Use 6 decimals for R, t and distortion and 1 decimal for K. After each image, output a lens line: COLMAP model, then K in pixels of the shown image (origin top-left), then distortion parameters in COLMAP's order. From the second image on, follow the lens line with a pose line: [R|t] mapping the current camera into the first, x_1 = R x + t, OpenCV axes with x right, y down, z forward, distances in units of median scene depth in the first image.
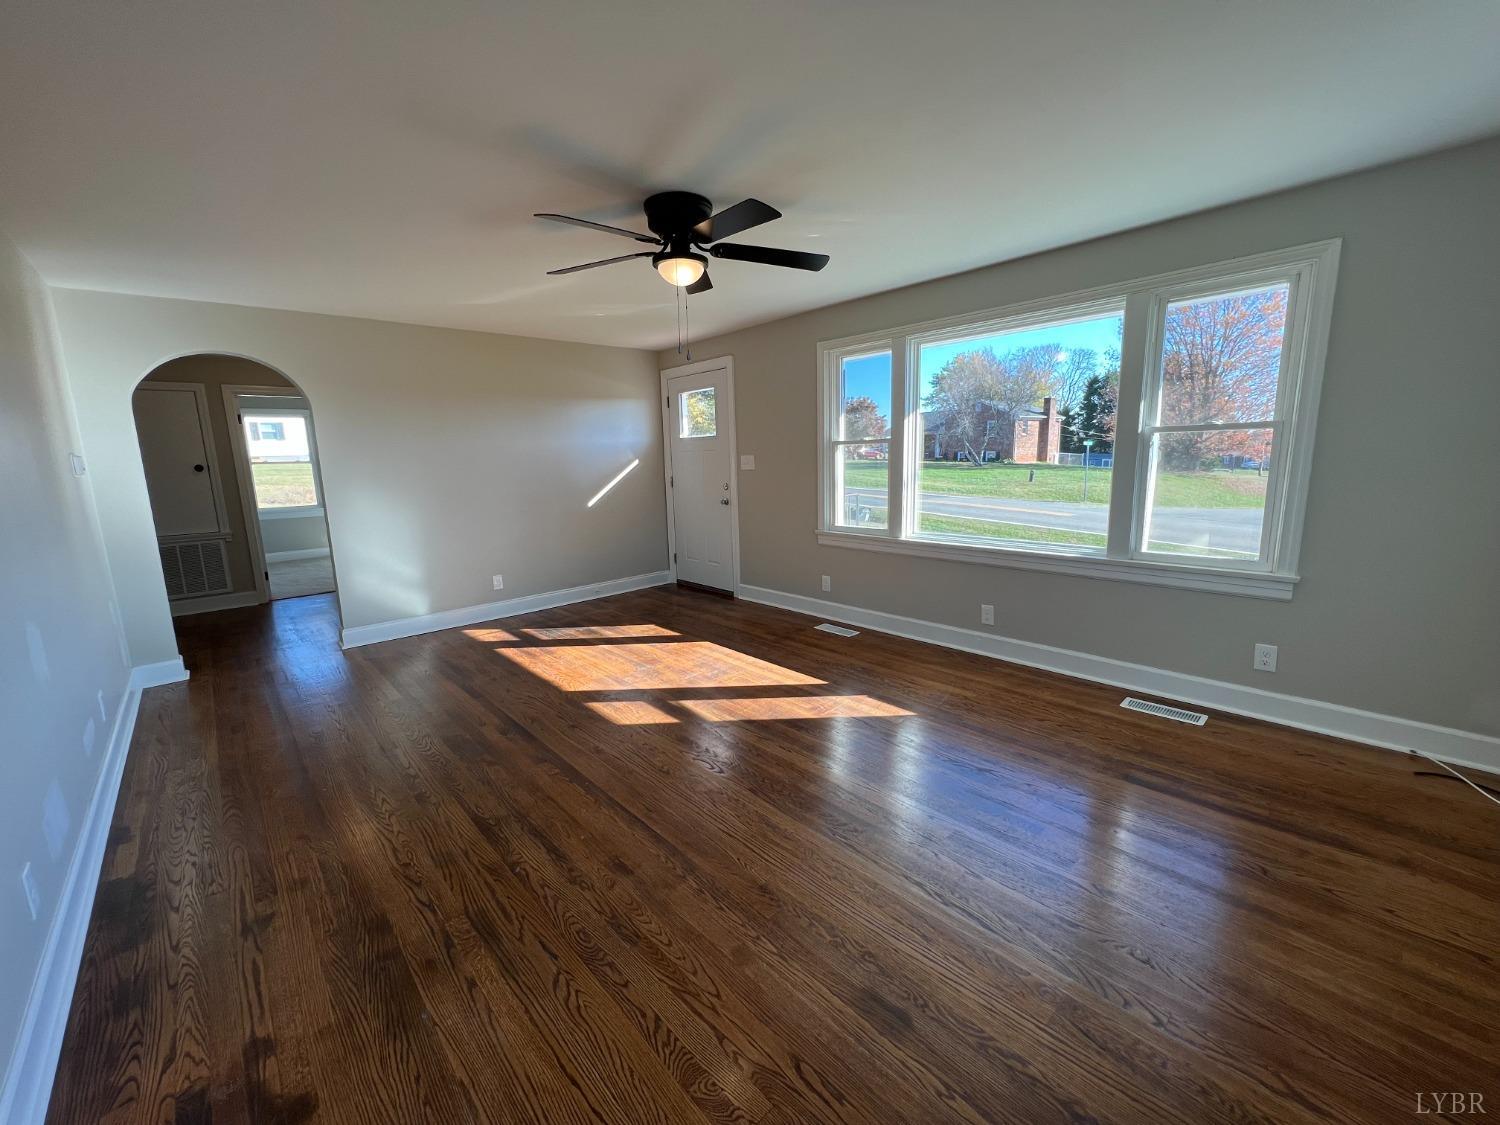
lens RADIAL K [[597.7, 0, 743.0], [0, 597.7, 556.2], [0, 0, 1]] dist [-0.001259, 0.000705]
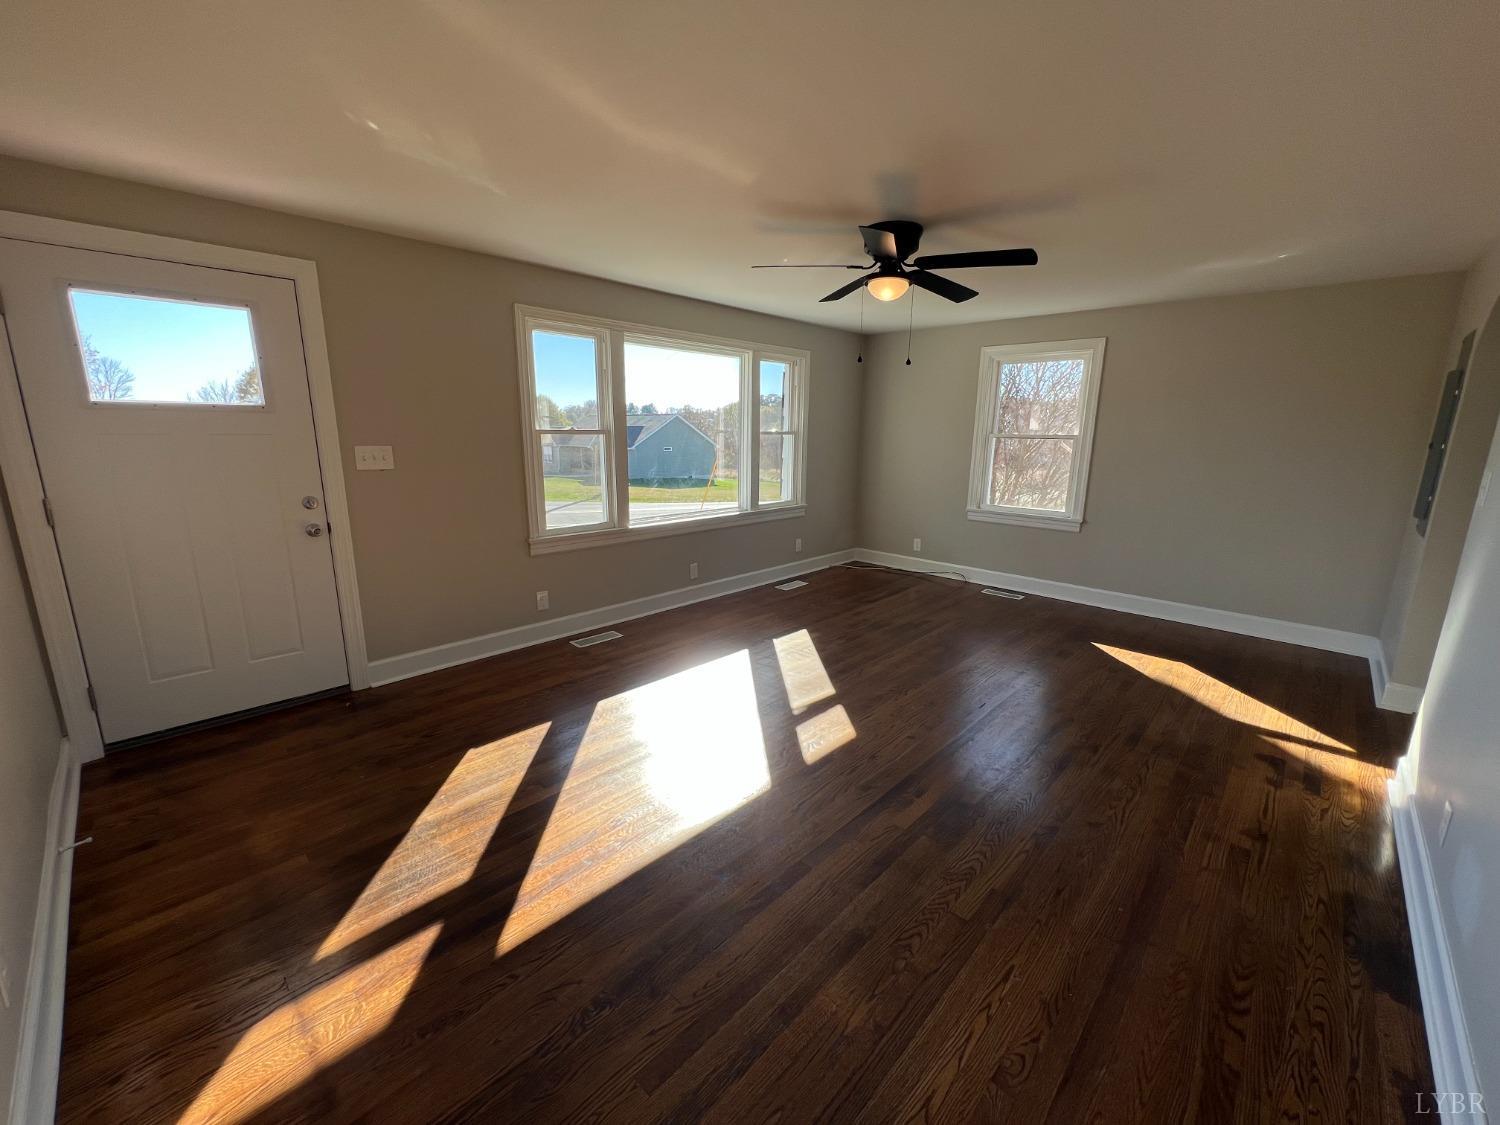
lens RADIAL K [[597.7, 0, 751.7], [0, 597.7, 554.9], [0, 0, 1]] dist [-0.001259, 0.000705]
pose [[-0.068706, -0.179417, 0.981371, -0.827201], [0.157161, 0.969466, 0.188244, -0.152959], [-0.985180, 0.167167, -0.038411, 0.883749]]
